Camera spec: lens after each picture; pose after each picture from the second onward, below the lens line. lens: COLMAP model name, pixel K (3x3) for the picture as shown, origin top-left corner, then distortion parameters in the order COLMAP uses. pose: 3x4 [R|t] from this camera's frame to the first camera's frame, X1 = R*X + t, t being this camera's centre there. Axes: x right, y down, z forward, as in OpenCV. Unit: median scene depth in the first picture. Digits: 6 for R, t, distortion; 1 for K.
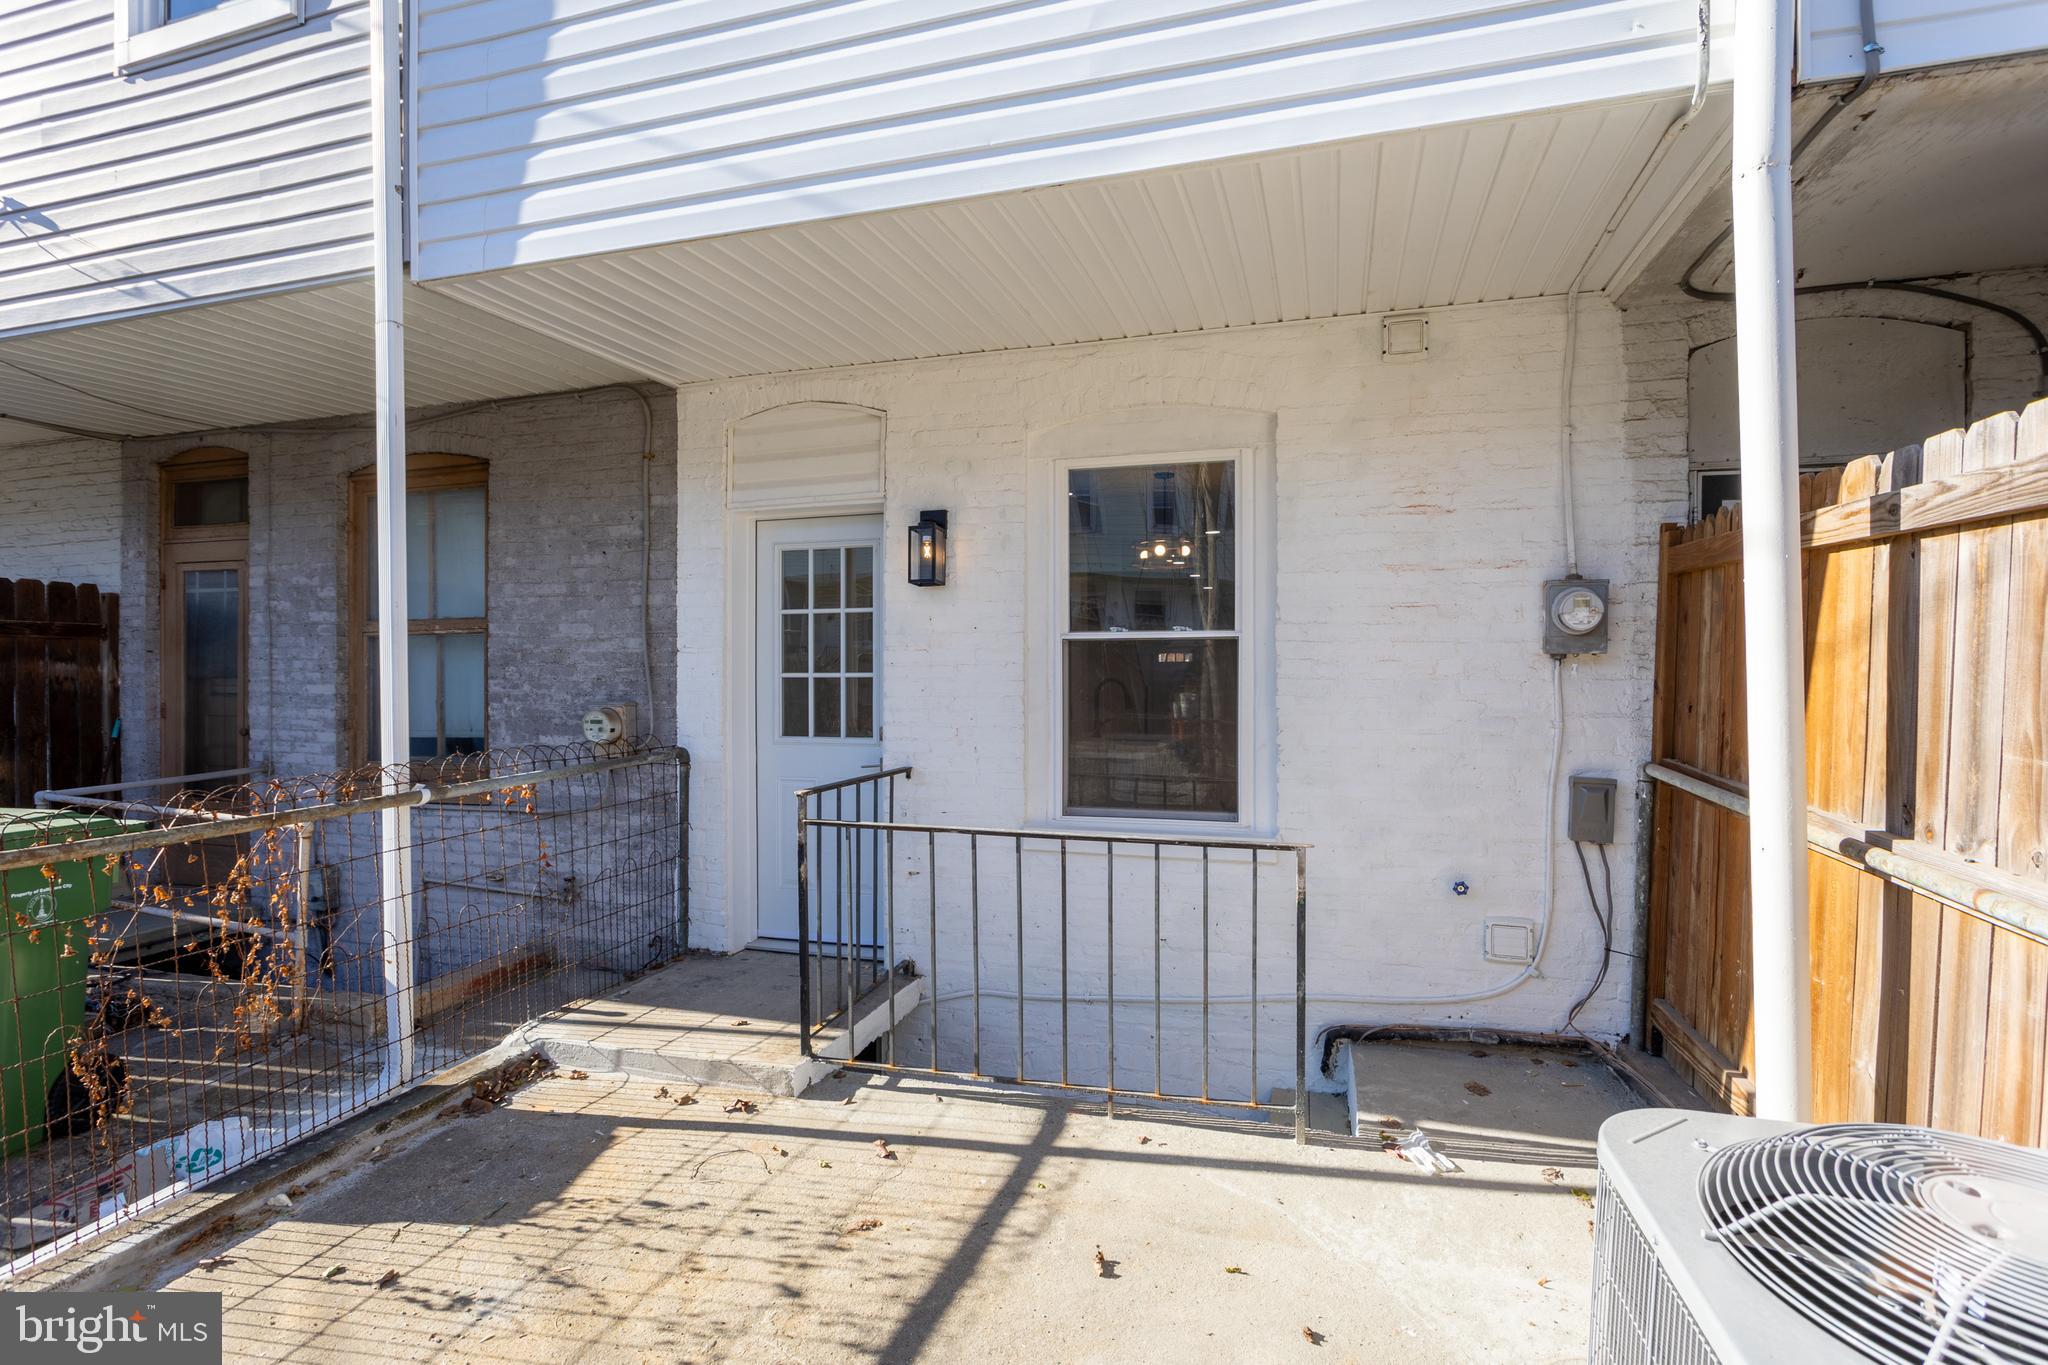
lens RADIAL K [[998.4, 0, 1018.4], [0, 998.4, 691.9], [0, 0, 1]] dist [-0.014909, 0.007501]
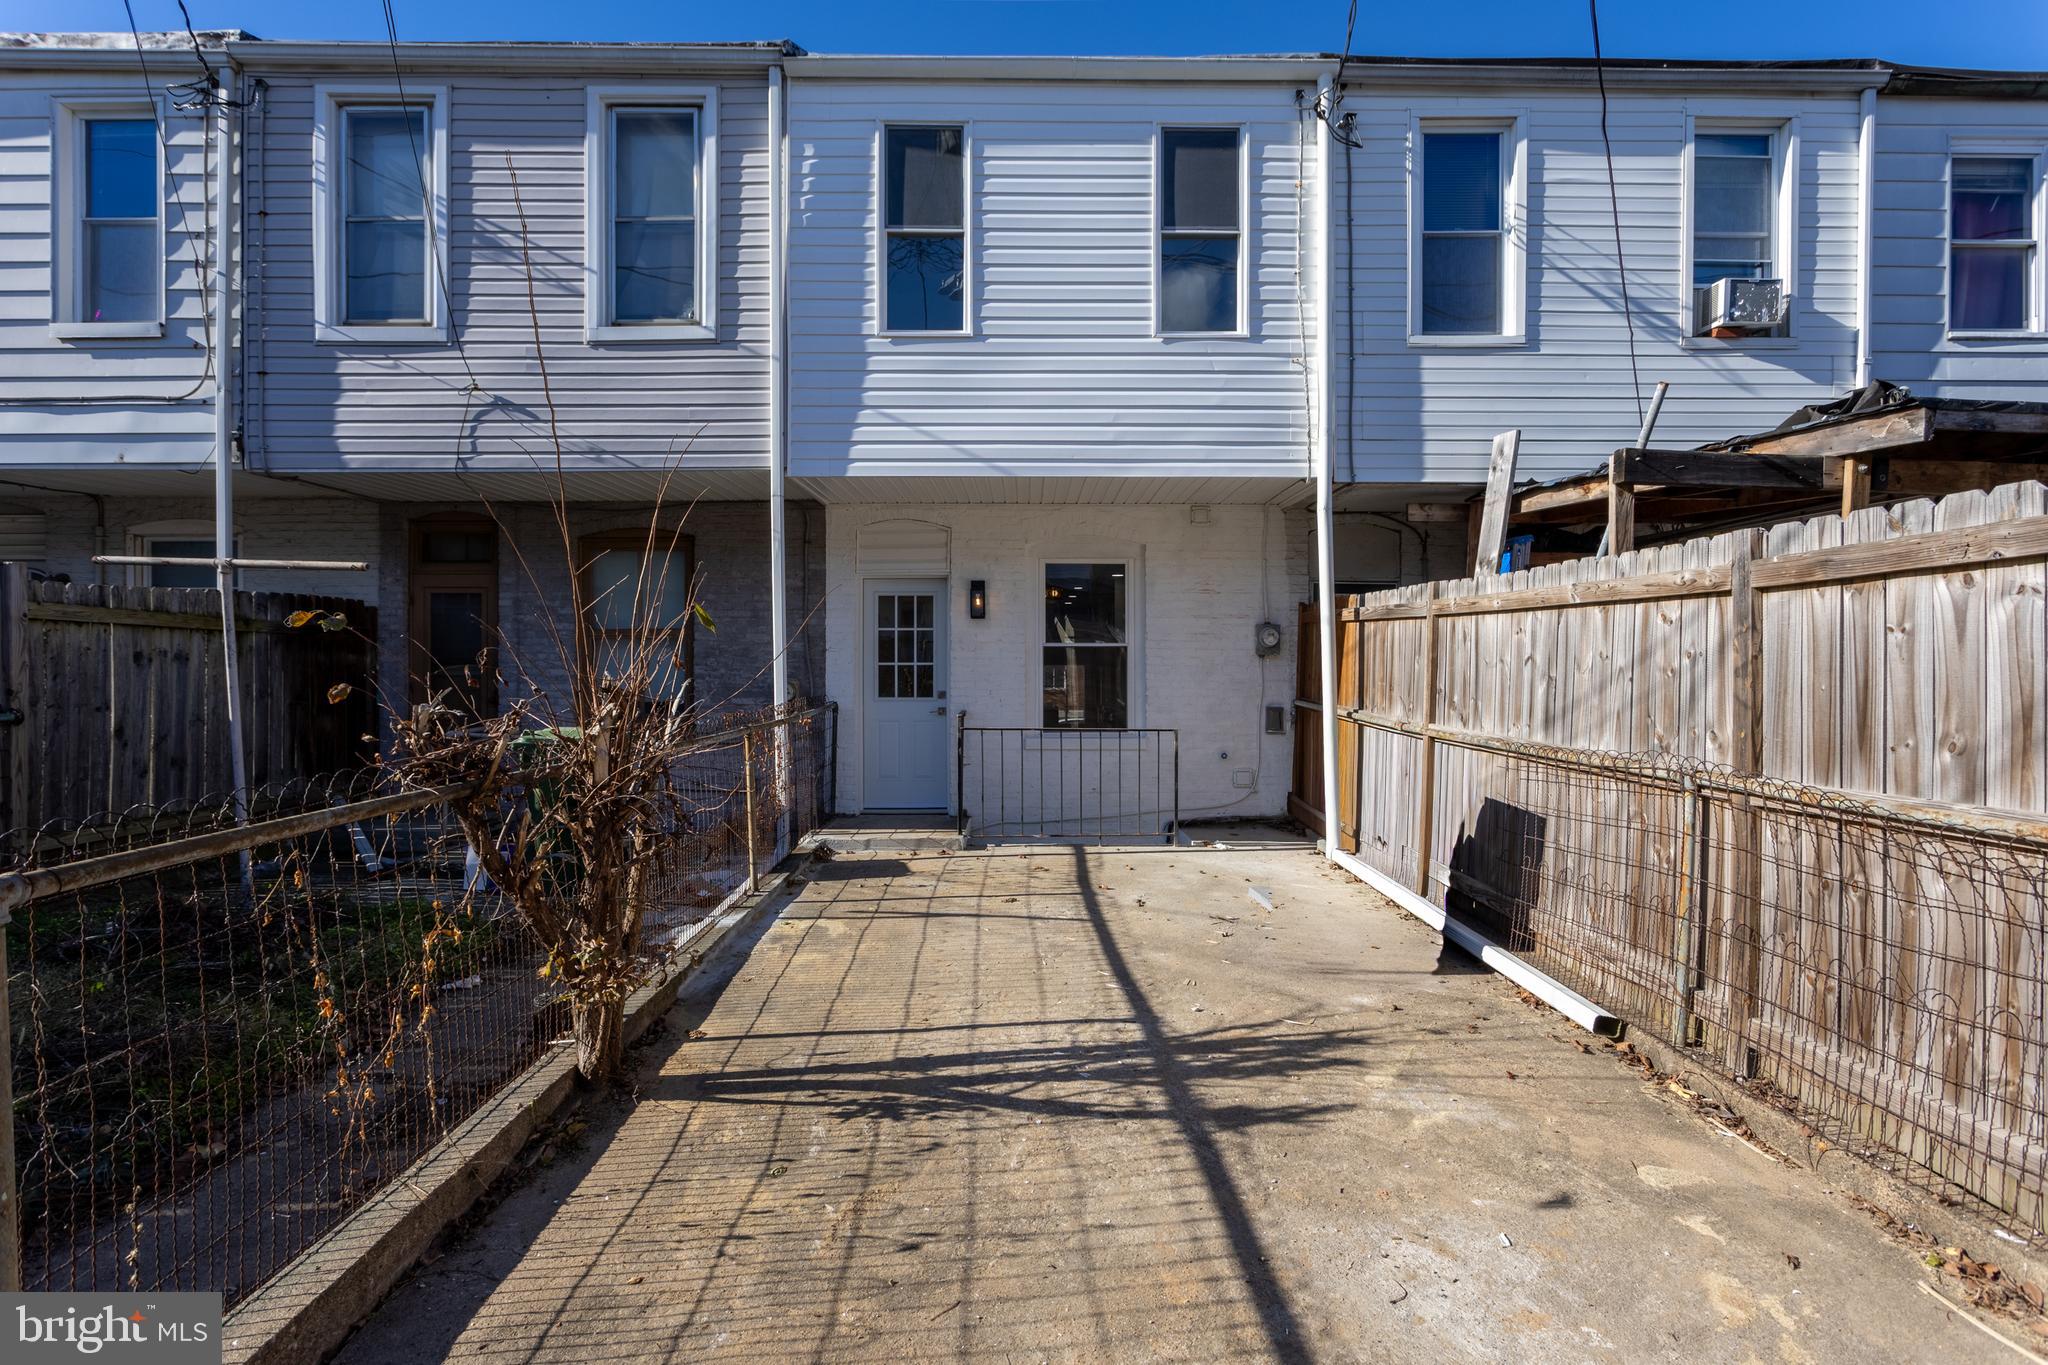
lens RADIAL K [[998.4, 0, 1030.5], [0, 998.4, 682.9], [0, 0, 1]] dist [-0.014909, 0.007501]
pose [[0.953509, -0.001852, 0.301358, -0.662188], [0.003878, 0.999974, -0.006123, 0.038492], [-0.301339, 0.007007, 0.953491, -1.043980]]
